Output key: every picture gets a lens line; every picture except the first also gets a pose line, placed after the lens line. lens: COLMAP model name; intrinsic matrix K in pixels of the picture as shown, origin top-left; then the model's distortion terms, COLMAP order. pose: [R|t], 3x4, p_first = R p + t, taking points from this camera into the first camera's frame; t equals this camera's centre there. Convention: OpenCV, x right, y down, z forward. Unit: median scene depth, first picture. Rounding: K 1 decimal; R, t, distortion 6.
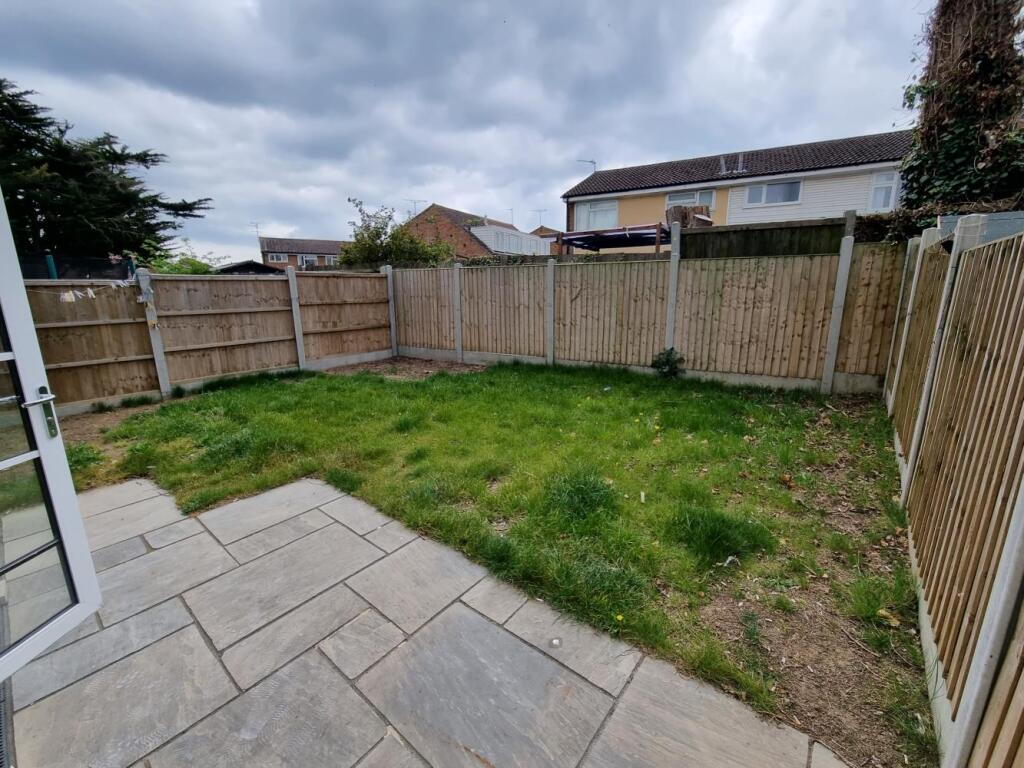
lens RADIAL K [[420.0, 0, 518.4], [0, 420.0, 386.0], [0, 0, 1]] dist [-0.000514, -0.000154]
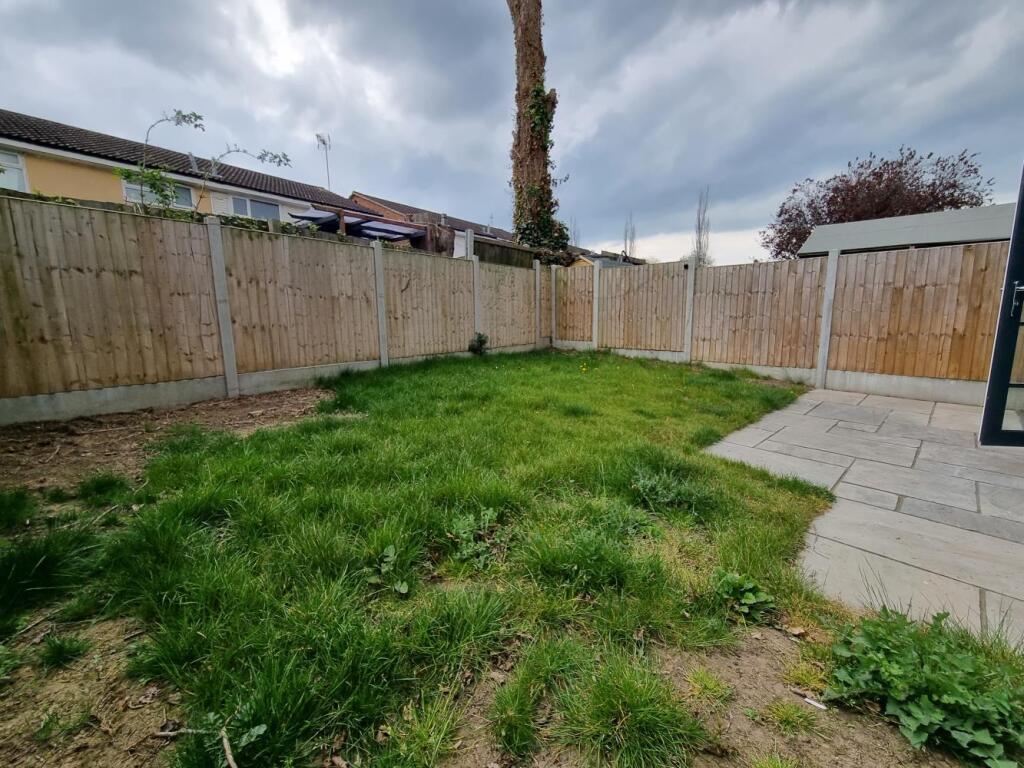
lens RADIAL K [[420.0, 0, 518.4], [0, 420.0, 376.6], [0, 0, 1]] dist [-0.000514, -0.000154]
pose [[0.142883, -0.142240, 0.979465, -0.737987], [0.230455, 0.967200, 0.106840, -0.063292], [-0.962536, 0.210457, 0.170977, 0.632837]]
